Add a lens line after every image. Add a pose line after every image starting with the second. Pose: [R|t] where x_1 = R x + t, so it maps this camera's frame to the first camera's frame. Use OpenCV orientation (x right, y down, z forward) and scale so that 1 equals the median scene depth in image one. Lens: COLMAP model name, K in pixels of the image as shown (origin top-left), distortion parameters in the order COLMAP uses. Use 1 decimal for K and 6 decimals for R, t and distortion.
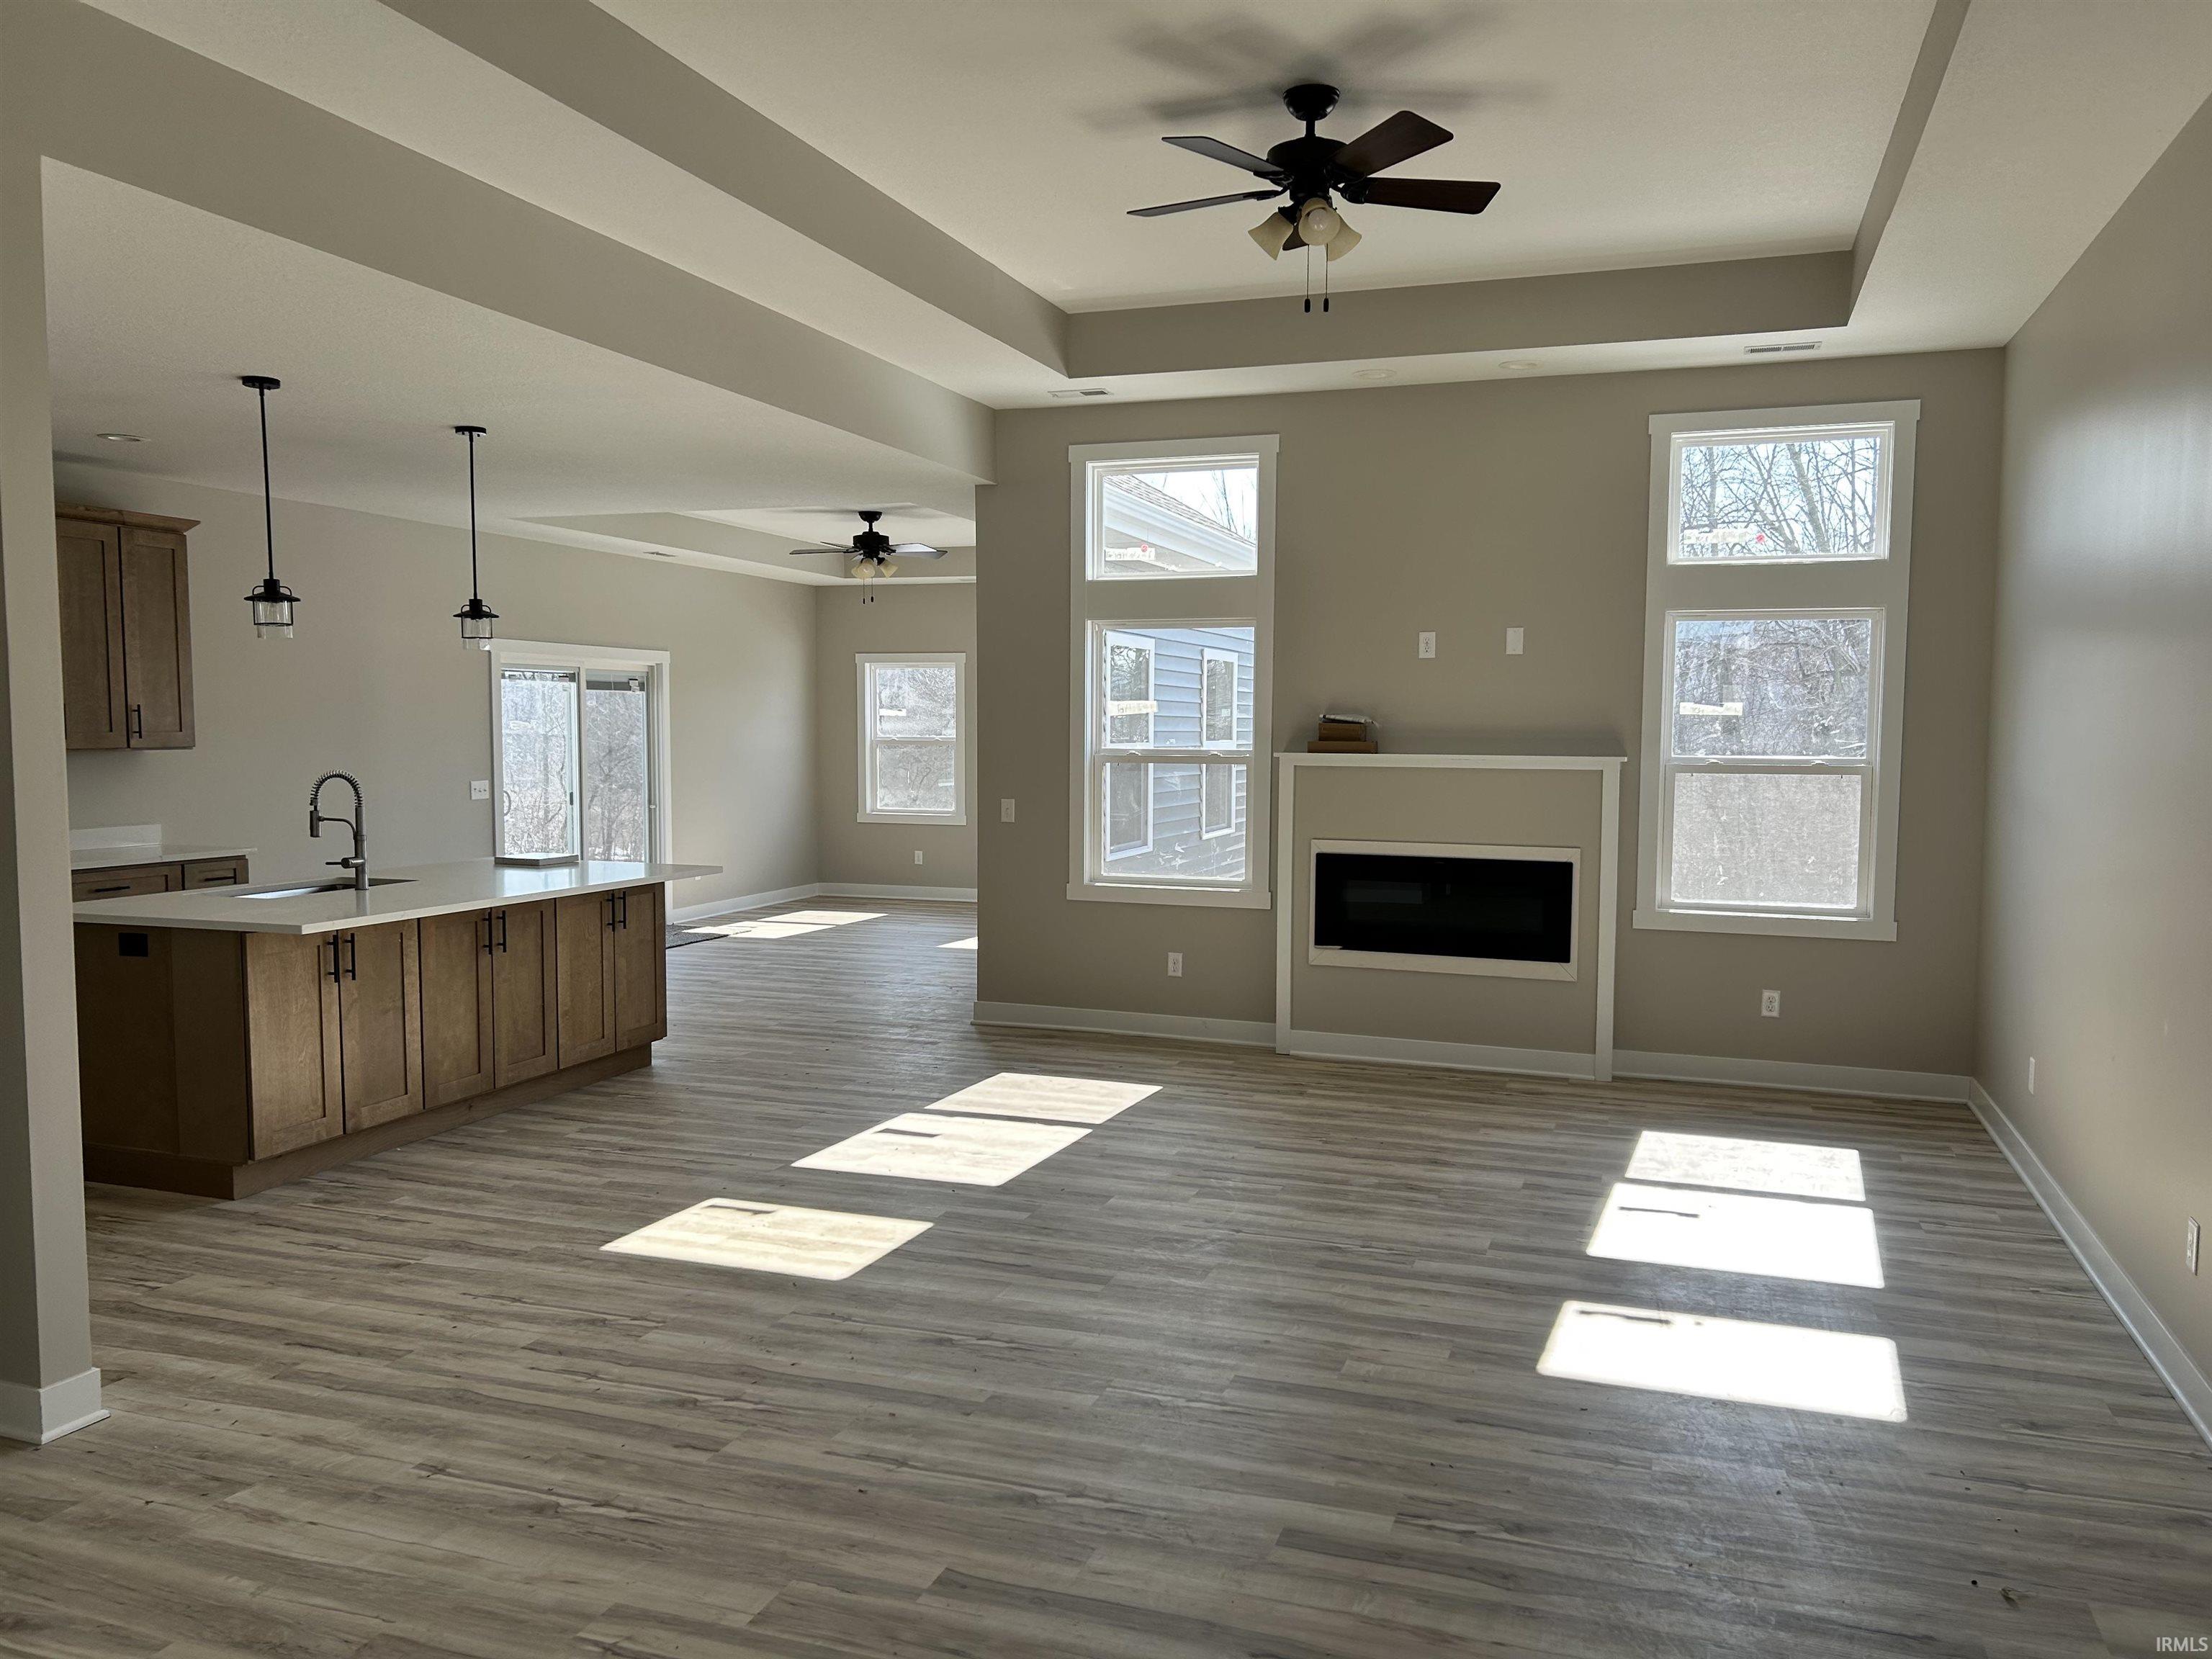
lens RADIAL K [[1641.8, 0, 1120.1], [0, 1641.8, 844.9], [0, 0, 1]] dist [-0.004867, -0.018627]
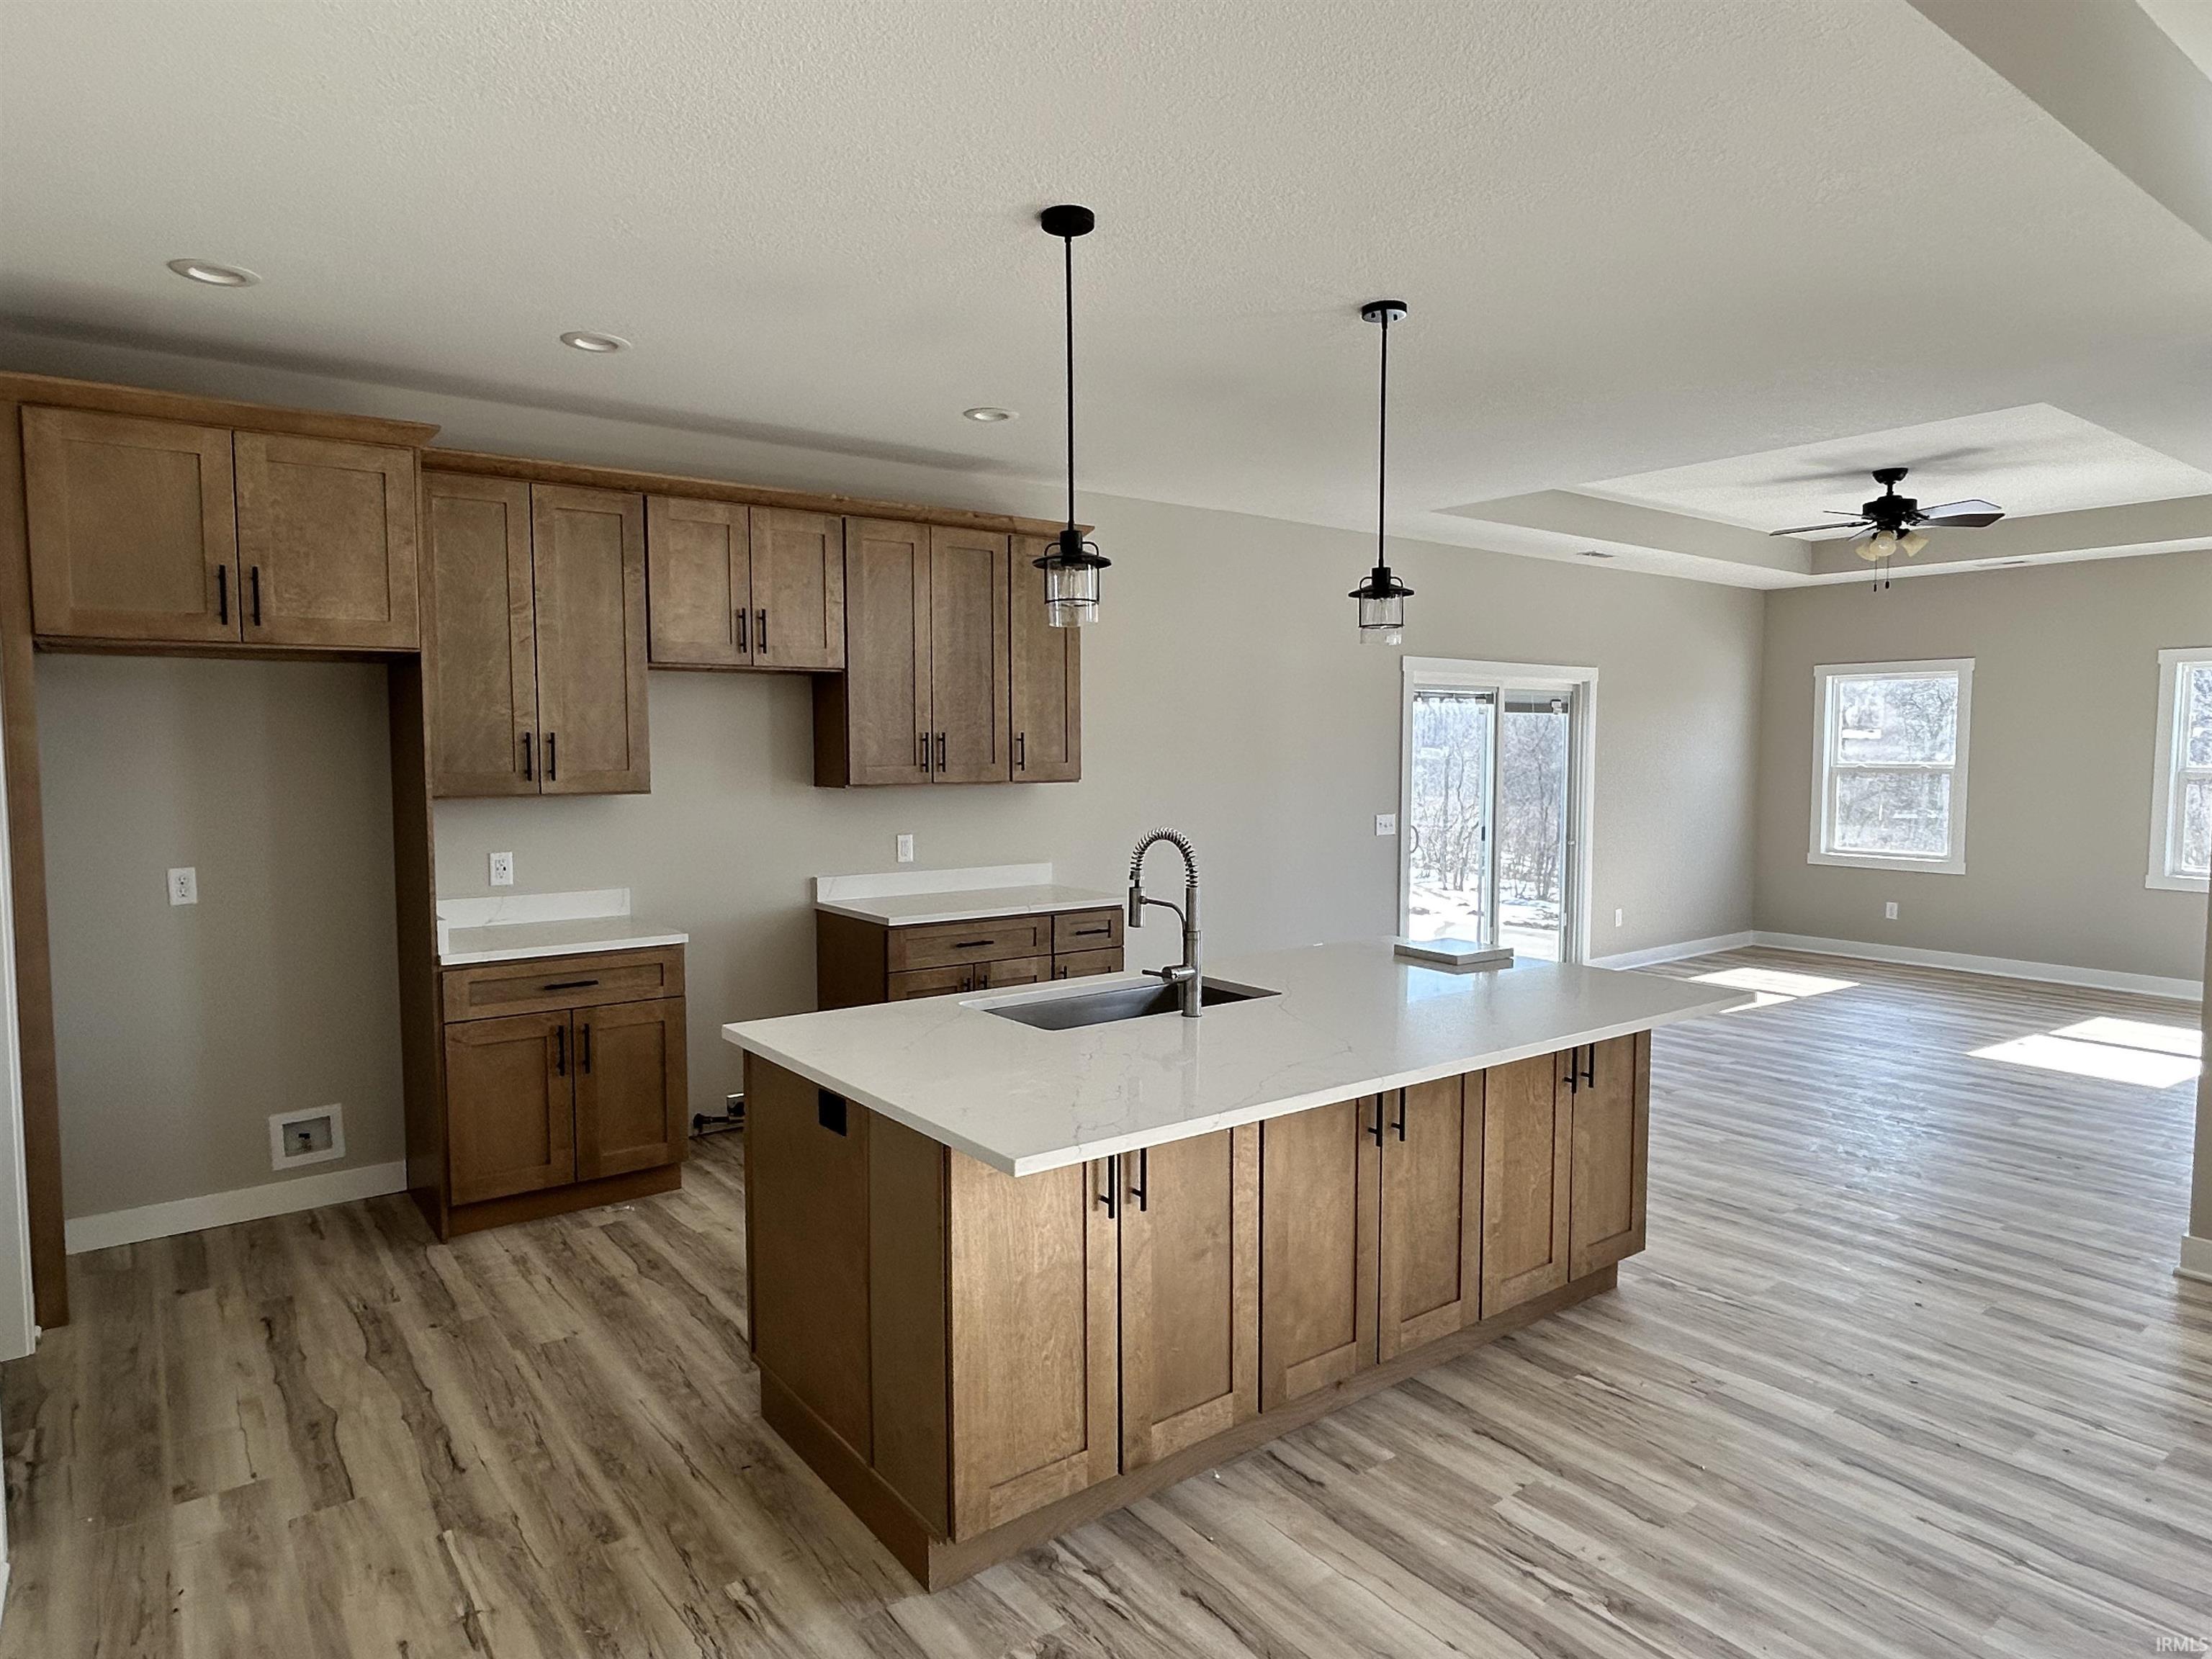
lens RADIAL K [[1300.1, 0, 1109.4], [0, 1300.1, 845.4], [0, 0, 1]] dist [0.005552, 0.001364]
pose [[0.832199, 0.036710, -0.553261, -0.169668], [-0.035643, 0.999284, 0.012692, -0.036139], [0.553331, 0.009158, 0.832911, 0.450004]]
